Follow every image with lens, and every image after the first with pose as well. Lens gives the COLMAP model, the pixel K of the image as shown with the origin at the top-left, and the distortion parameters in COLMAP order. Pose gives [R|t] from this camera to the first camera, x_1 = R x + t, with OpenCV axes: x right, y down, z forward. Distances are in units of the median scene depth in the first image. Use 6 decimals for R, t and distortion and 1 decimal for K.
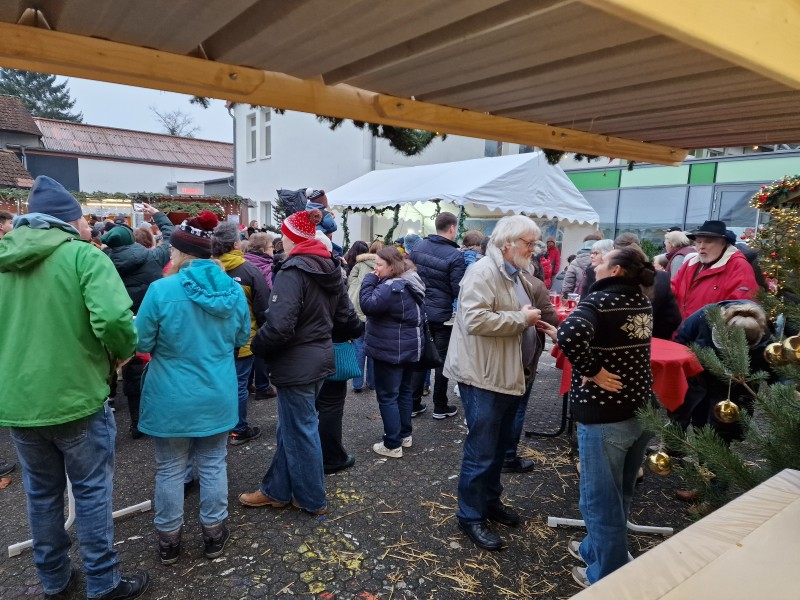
lens RADIAL K [[536.2, 0, 394.8], [0, 536.2, 305.3], [0, 0, 1]] dist [0.080585, -0.072559]
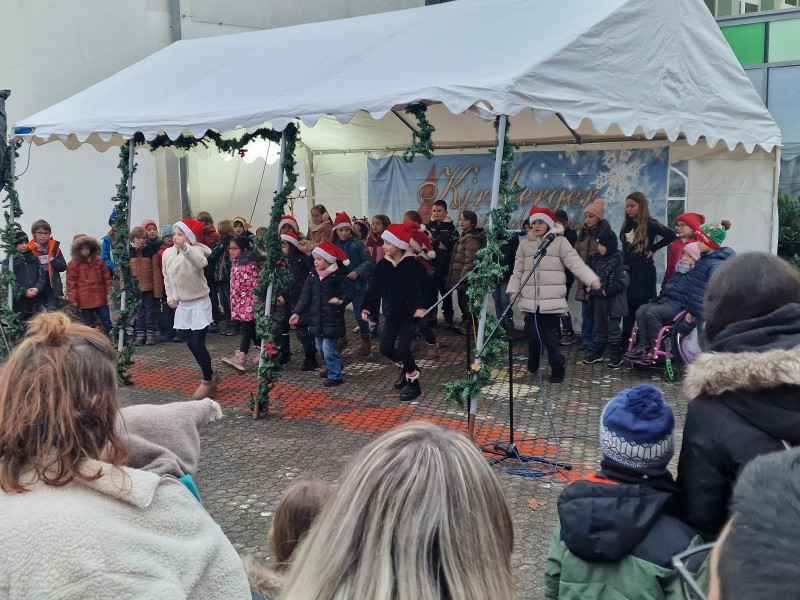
lens RADIAL K [[1008.3, 0, 406.6], [0, 1008.3, 301.2], [0, 0, 1]] dist [0.284884, -0.806682]
pose [[0.974149, -0.081807, 0.210572, -0.072751], [0.085180, 0.996341, -0.006980, -0.061718], [-0.209230, 0.024736, 0.977553, 0.340677]]
